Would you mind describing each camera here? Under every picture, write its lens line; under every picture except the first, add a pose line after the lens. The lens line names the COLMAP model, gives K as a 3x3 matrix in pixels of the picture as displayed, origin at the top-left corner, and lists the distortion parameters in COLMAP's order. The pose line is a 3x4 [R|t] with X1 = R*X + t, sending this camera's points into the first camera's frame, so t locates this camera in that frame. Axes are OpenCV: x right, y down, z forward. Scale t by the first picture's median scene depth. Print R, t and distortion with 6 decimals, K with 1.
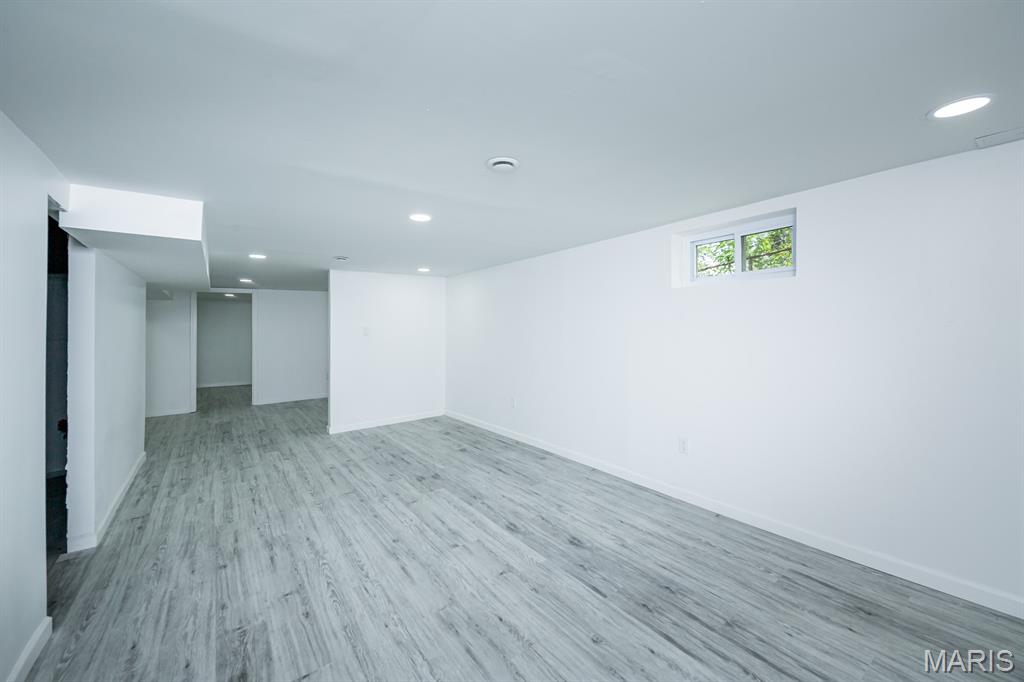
lens RADIAL K [[400.4, 0, 510.4], [0, 400.4, 333.3], [0, 0, 1]] dist [0.013893, -0.005579]
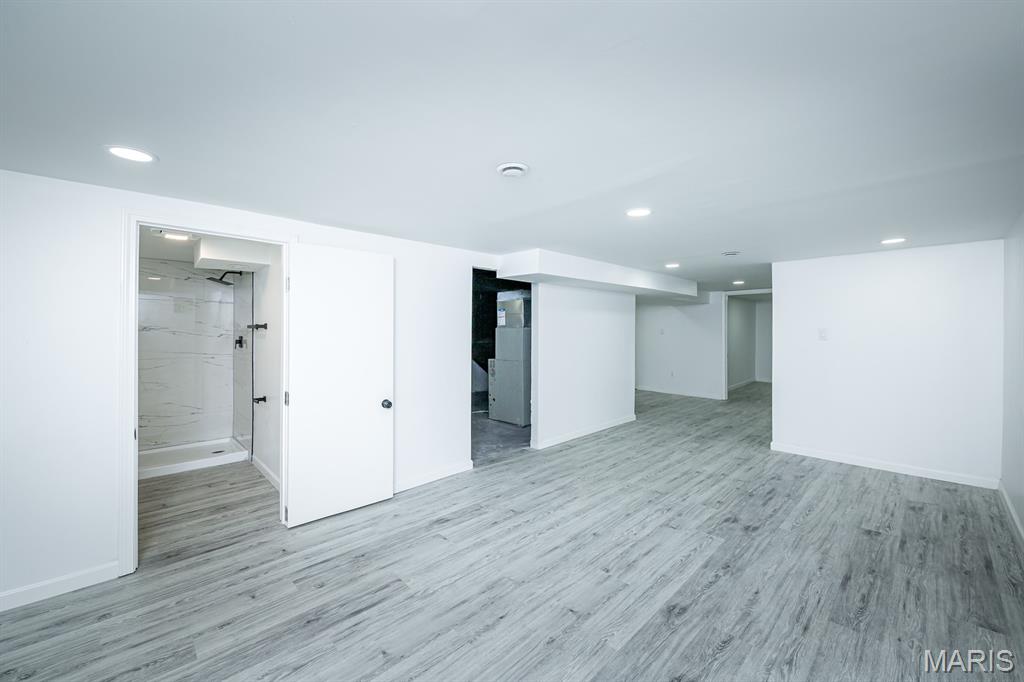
lens RADIAL K [[400.4, 0, 509.7], [0, 400.4, 330.2], [0, 0, 1]] dist [0.013893, -0.005579]
pose [[0.122306, 0.016567, -0.992354, 0.602234], [-0.017159, 0.999747, 0.014576, -0.022838], [0.992344, 0.015245, 0.122559, 0.539917]]
